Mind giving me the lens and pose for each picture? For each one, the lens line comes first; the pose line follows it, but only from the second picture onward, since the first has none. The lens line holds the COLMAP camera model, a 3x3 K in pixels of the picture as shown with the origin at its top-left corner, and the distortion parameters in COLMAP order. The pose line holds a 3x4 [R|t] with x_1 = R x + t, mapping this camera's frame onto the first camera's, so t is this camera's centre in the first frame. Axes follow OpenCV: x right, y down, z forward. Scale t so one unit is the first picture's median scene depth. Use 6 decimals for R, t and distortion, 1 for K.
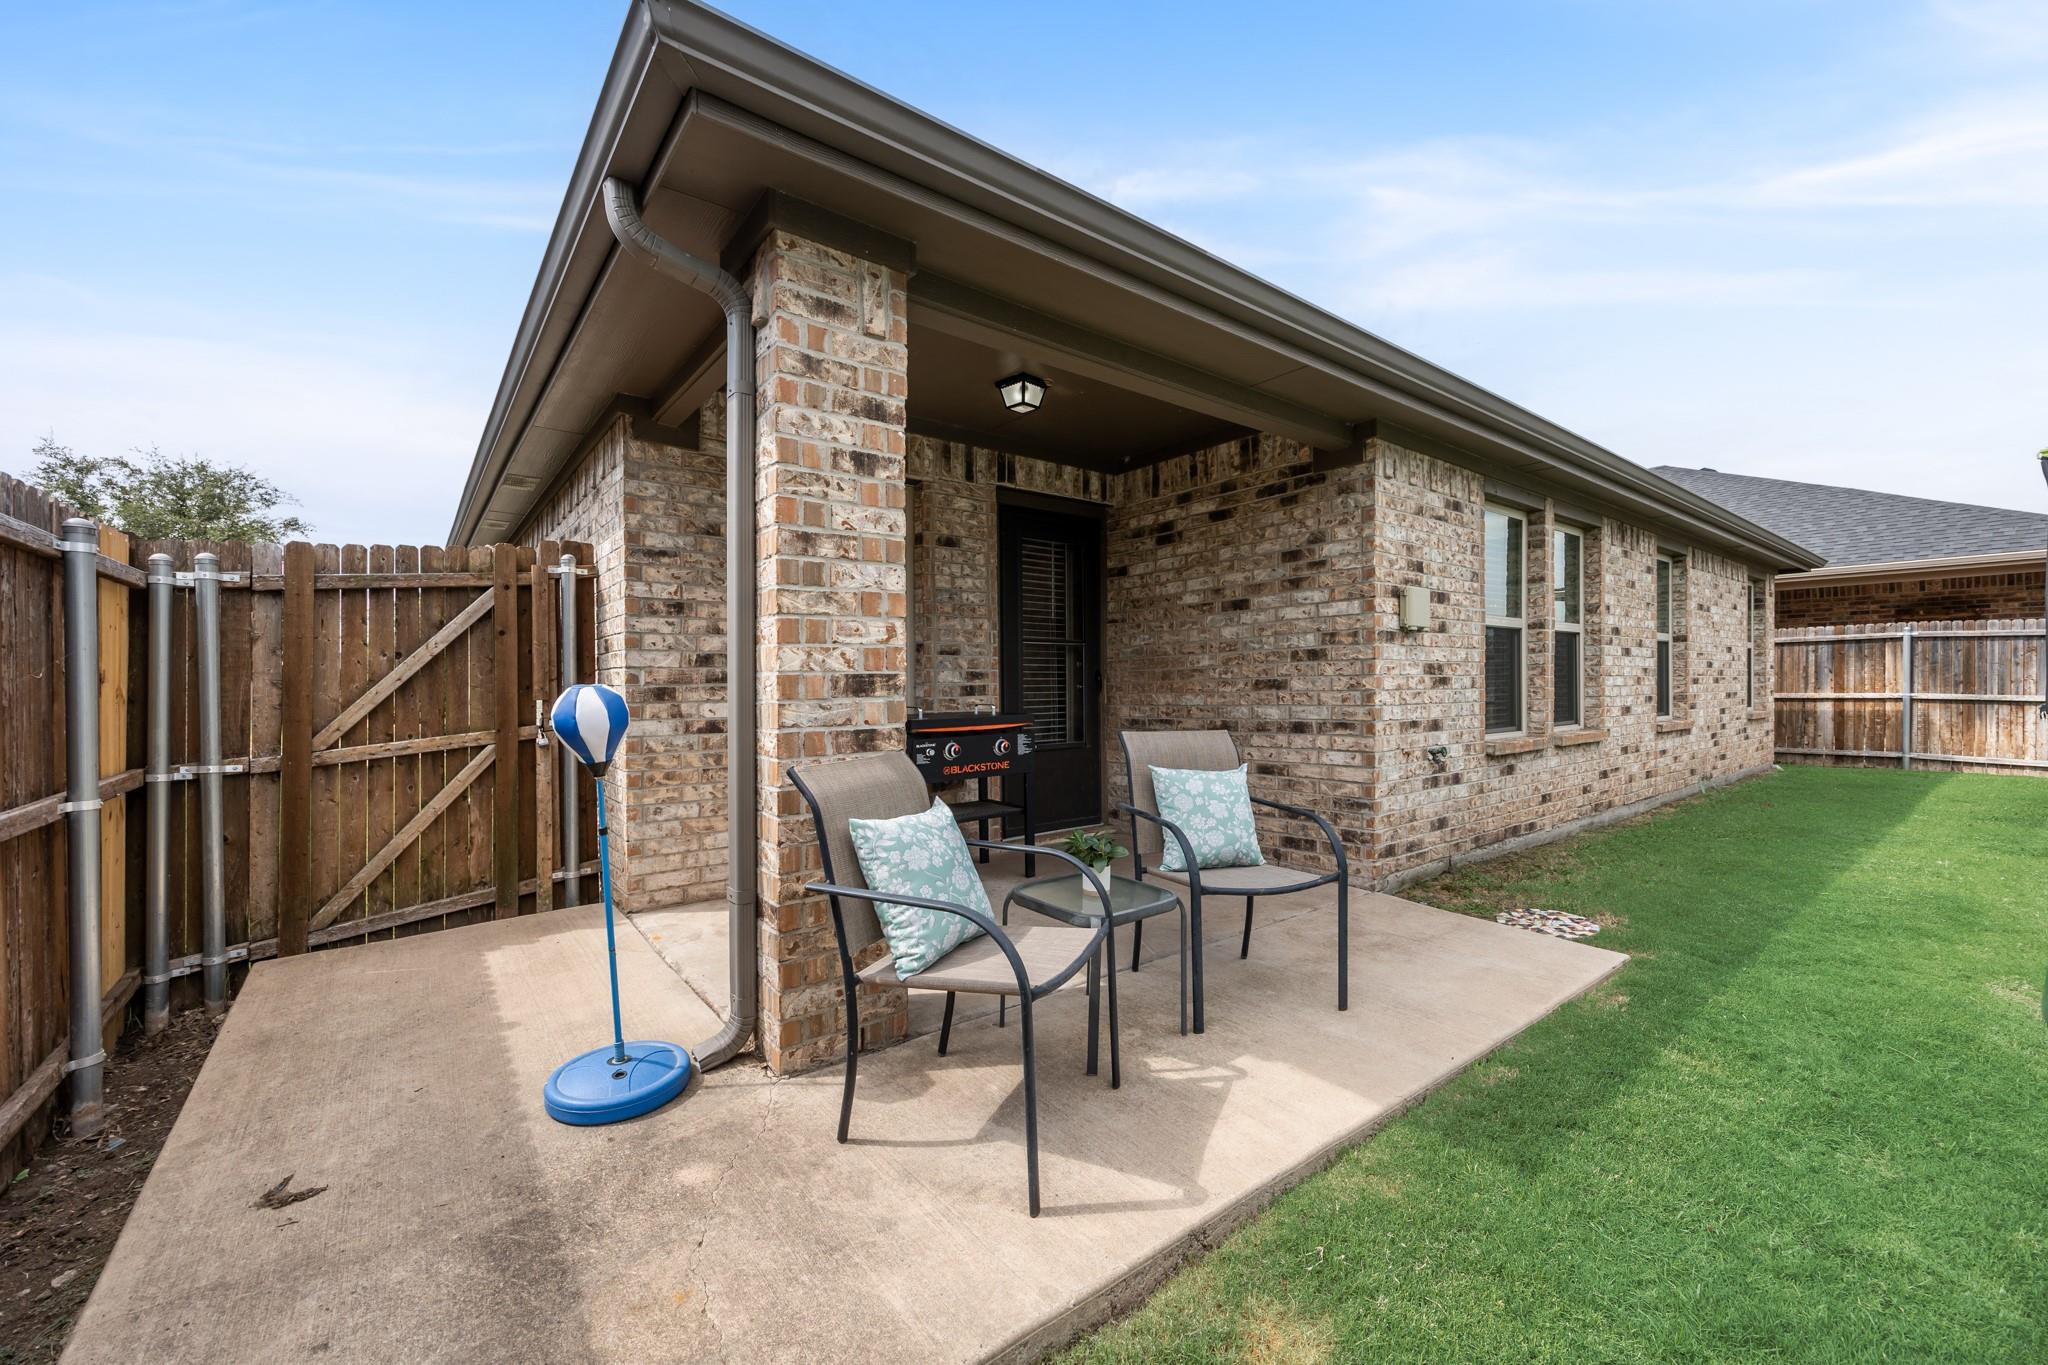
lens RADIAL K [[794.1, 0, 1025.7], [0, 794.1, 688.3], [0, 0, 1]] dist [0.000243, 0.000115]
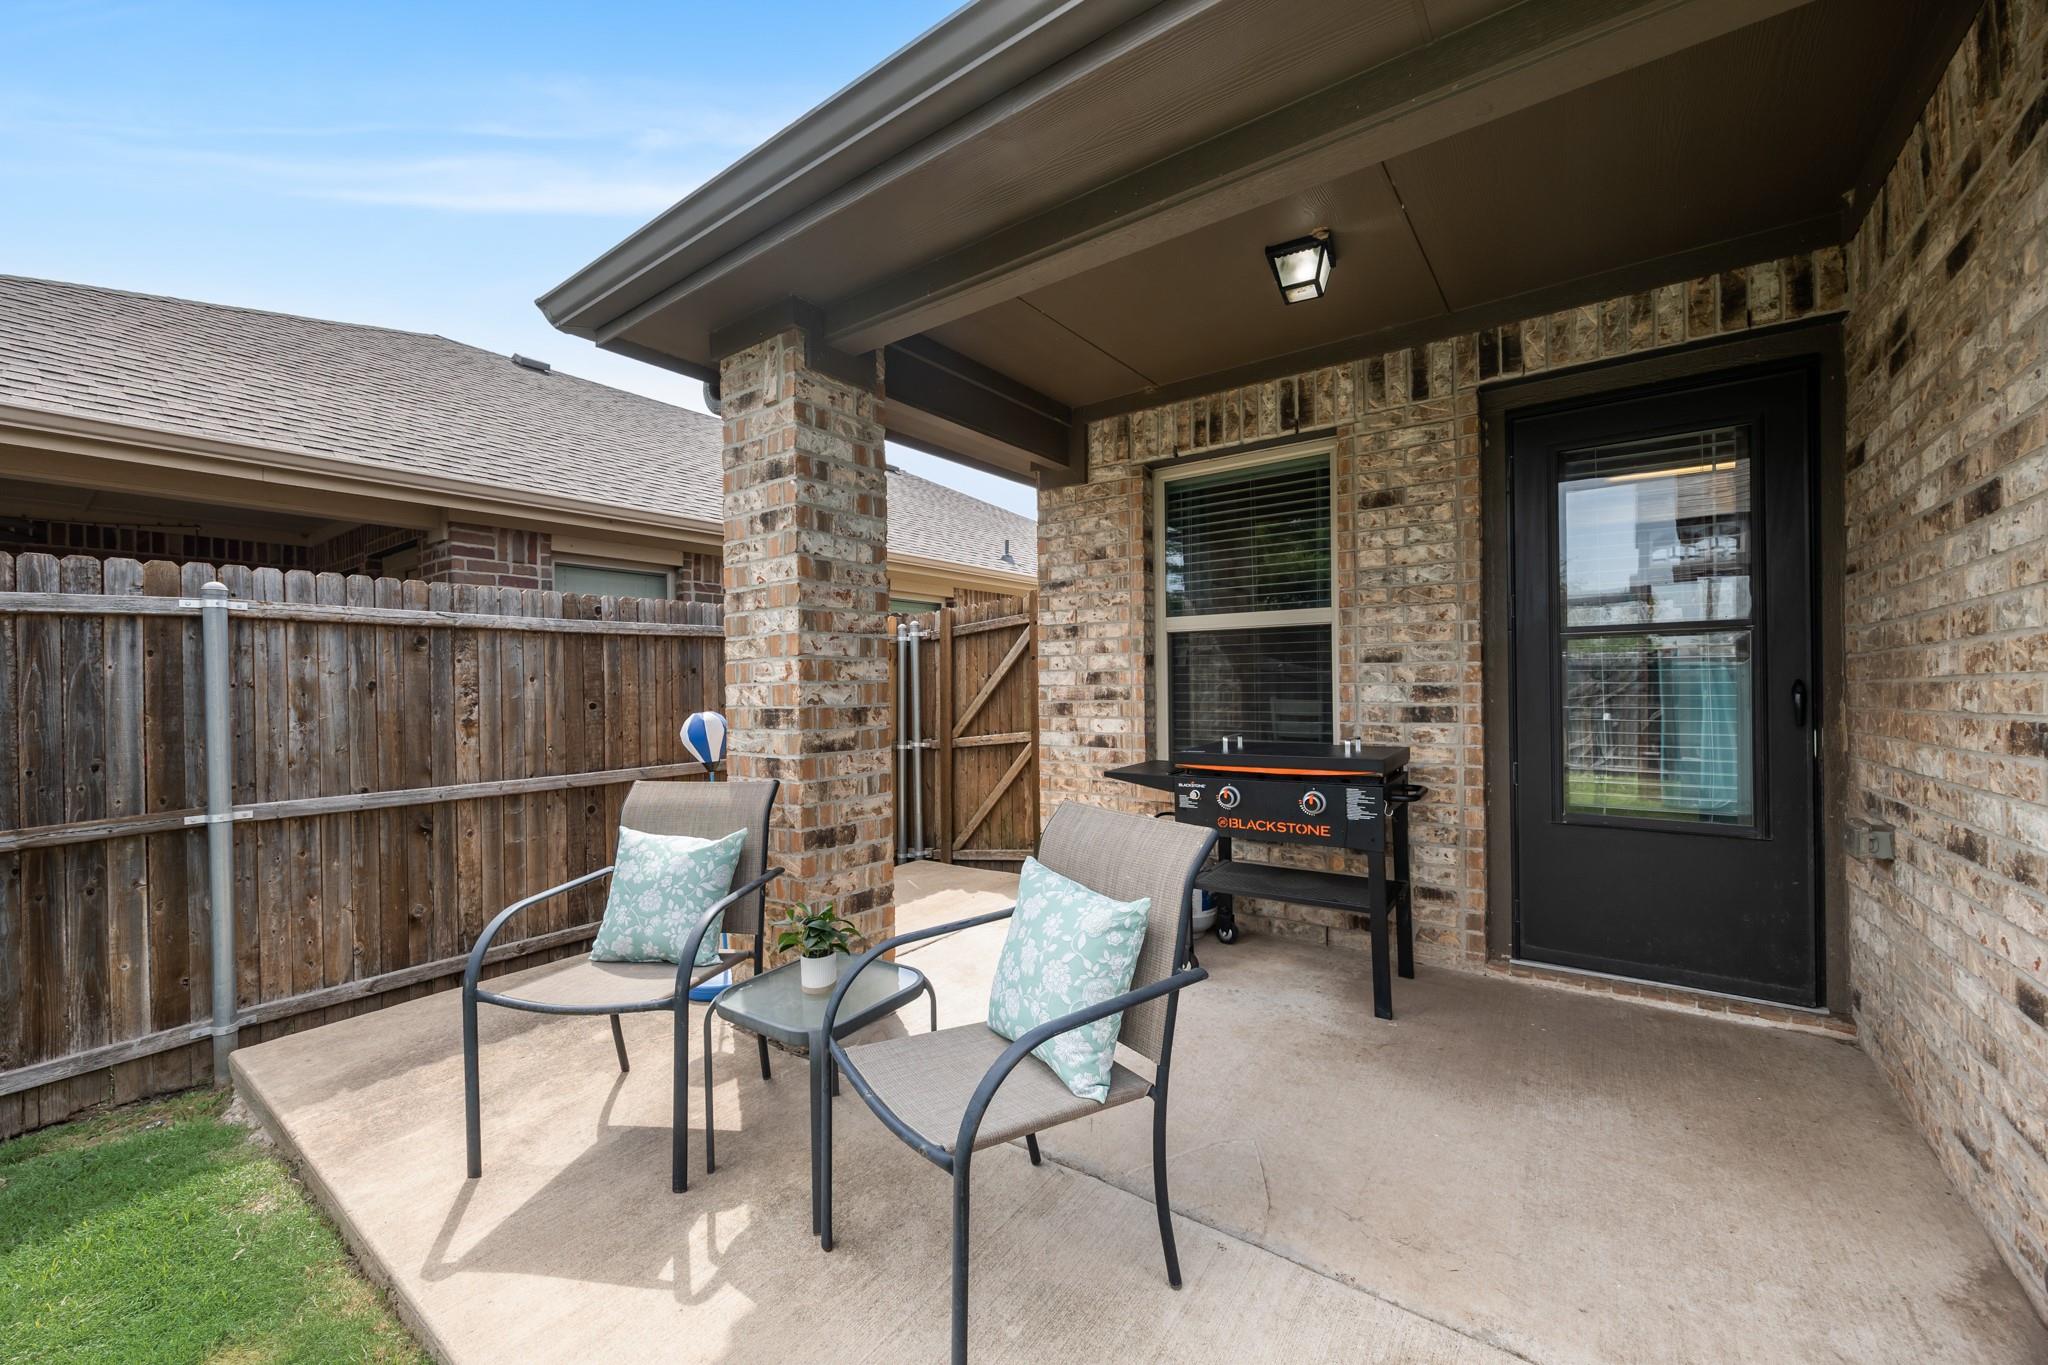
lens RADIAL K [[788.7, 0, 1040.3], [0, 788.7, 685.1], [0, 0, 1]] dist [-0.002710, -0.000211]
pose [[0.284236, 0.008232, -0.958719, 0.596017], [0.003928, 0.999945, 0.009750, -0.037155], [0.958746, -0.006538, 0.284188, 0.640585]]
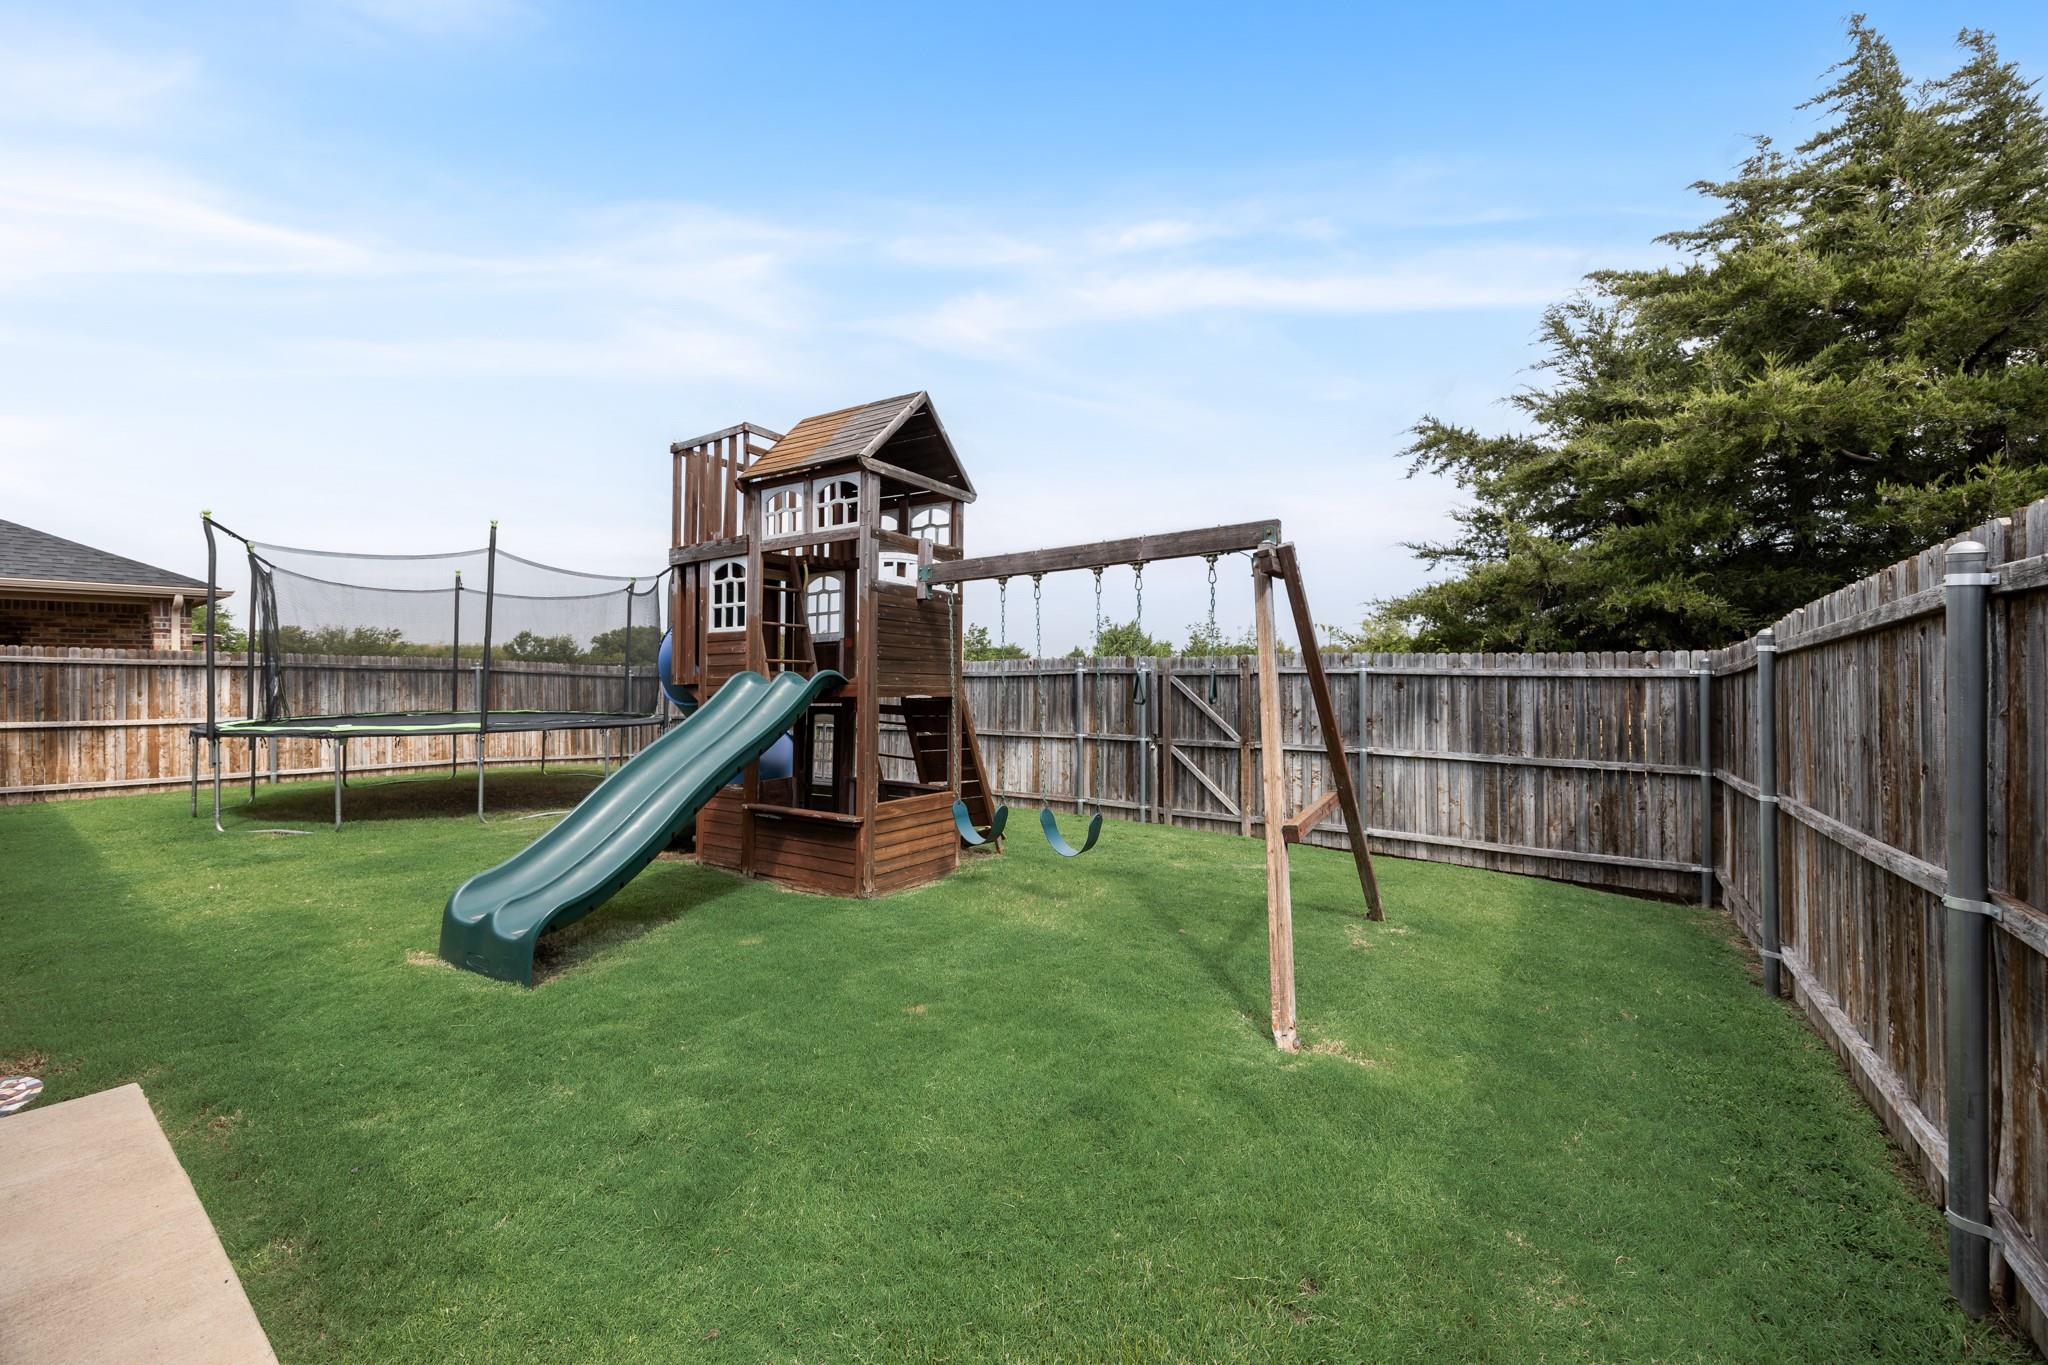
lens RADIAL K [[794.1, 0, 1025.7], [0, 794.1, 688.3], [0, 0, 1]] dist [0.000243, 0.000115]
pose [[-0.288552, -0.005415, 0.957449, -0.240193], [0.019859, 0.999735, 0.011639, -0.050493], [-0.957258, 0.022372, -0.288368, 0.306653]]
